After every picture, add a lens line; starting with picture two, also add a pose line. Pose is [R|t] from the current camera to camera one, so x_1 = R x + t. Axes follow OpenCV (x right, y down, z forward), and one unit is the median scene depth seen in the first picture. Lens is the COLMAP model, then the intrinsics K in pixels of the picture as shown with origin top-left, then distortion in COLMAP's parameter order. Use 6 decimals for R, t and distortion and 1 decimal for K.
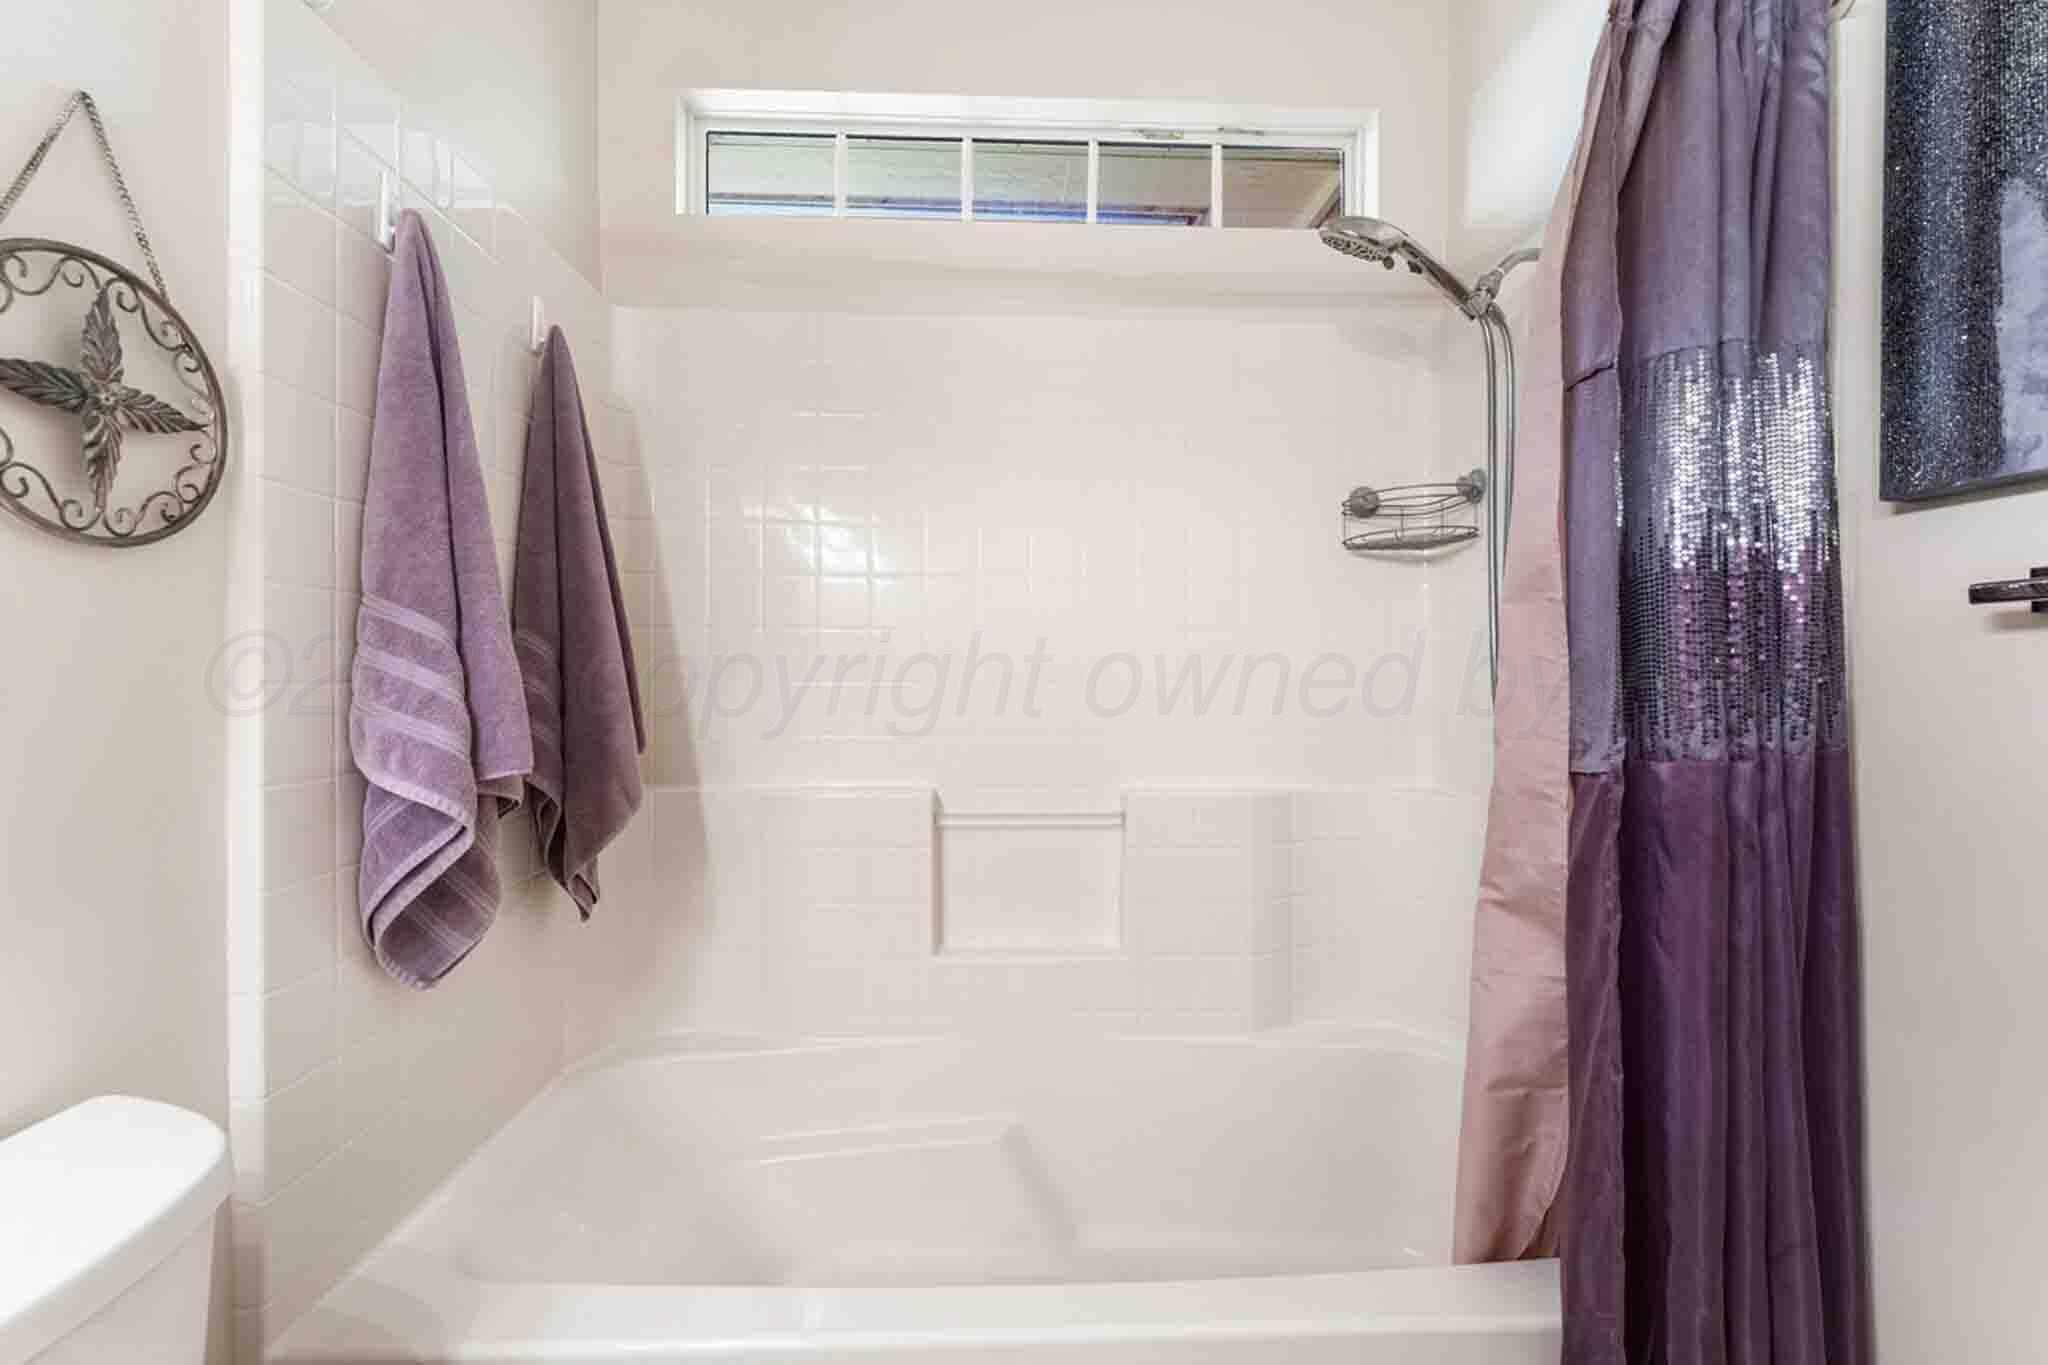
lens RADIAL K [[848.1, 0, 1009.3], [0, 848.1, 672.8], [0, 0, 1]] dist [-0.000865, -0.001188]
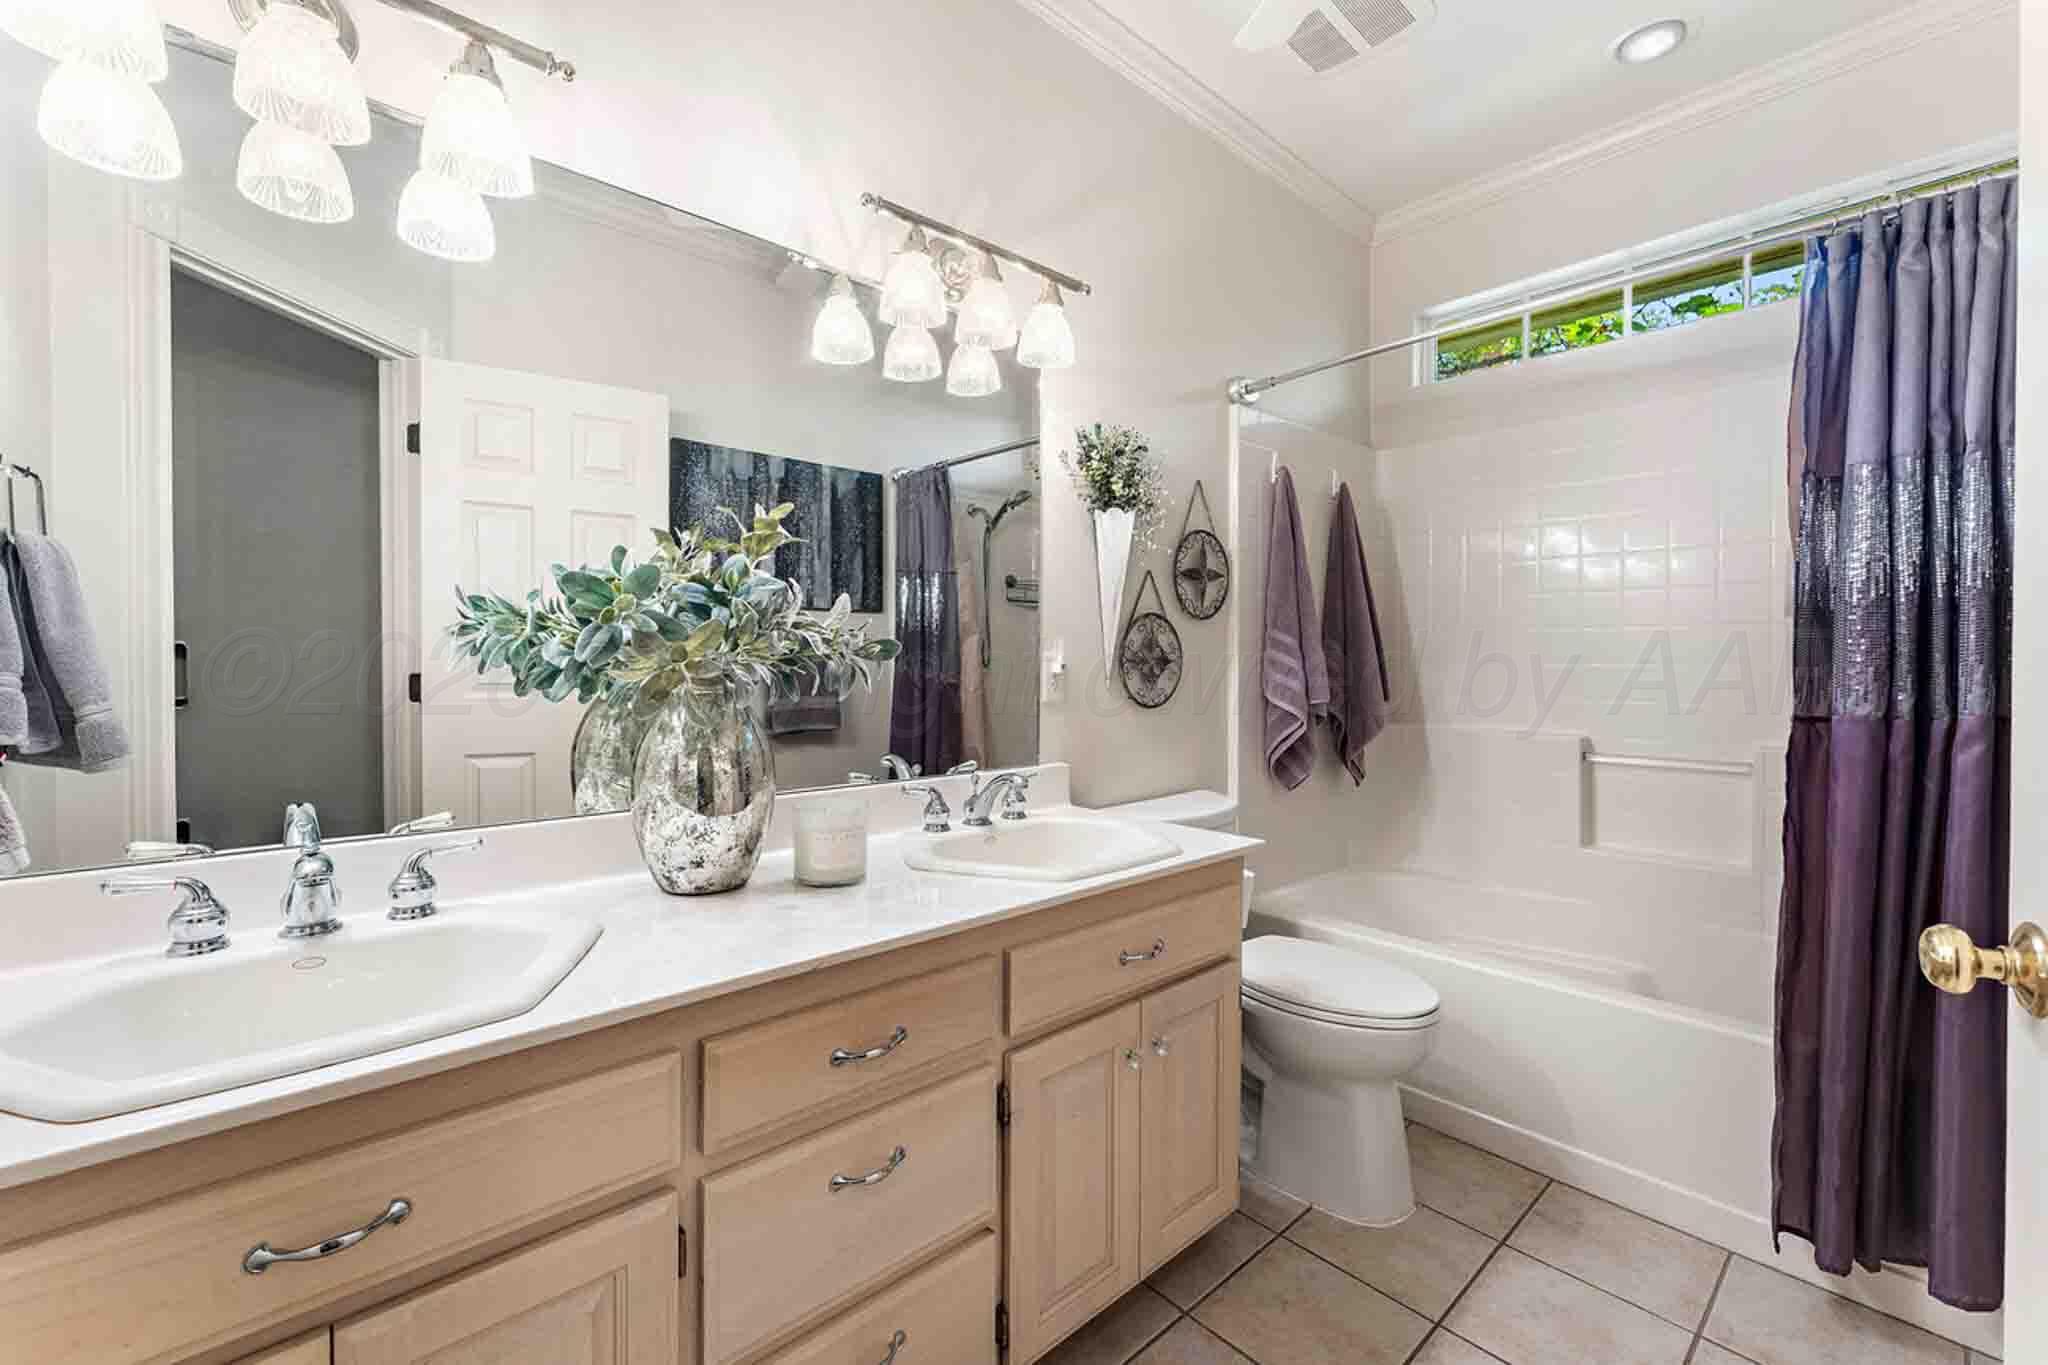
lens RADIAL K [[848.1, 0, 1014.8], [0, 848.1, 675.8], [0, 0, 1]] dist [-0.000865, -0.001188]
pose [[0.629286, 0.011050, -0.777095, 0.753445], [0.003937, 0.999841, 0.017406, 0.002854], [0.777164, -0.014012, 0.629143, -1.215333]]
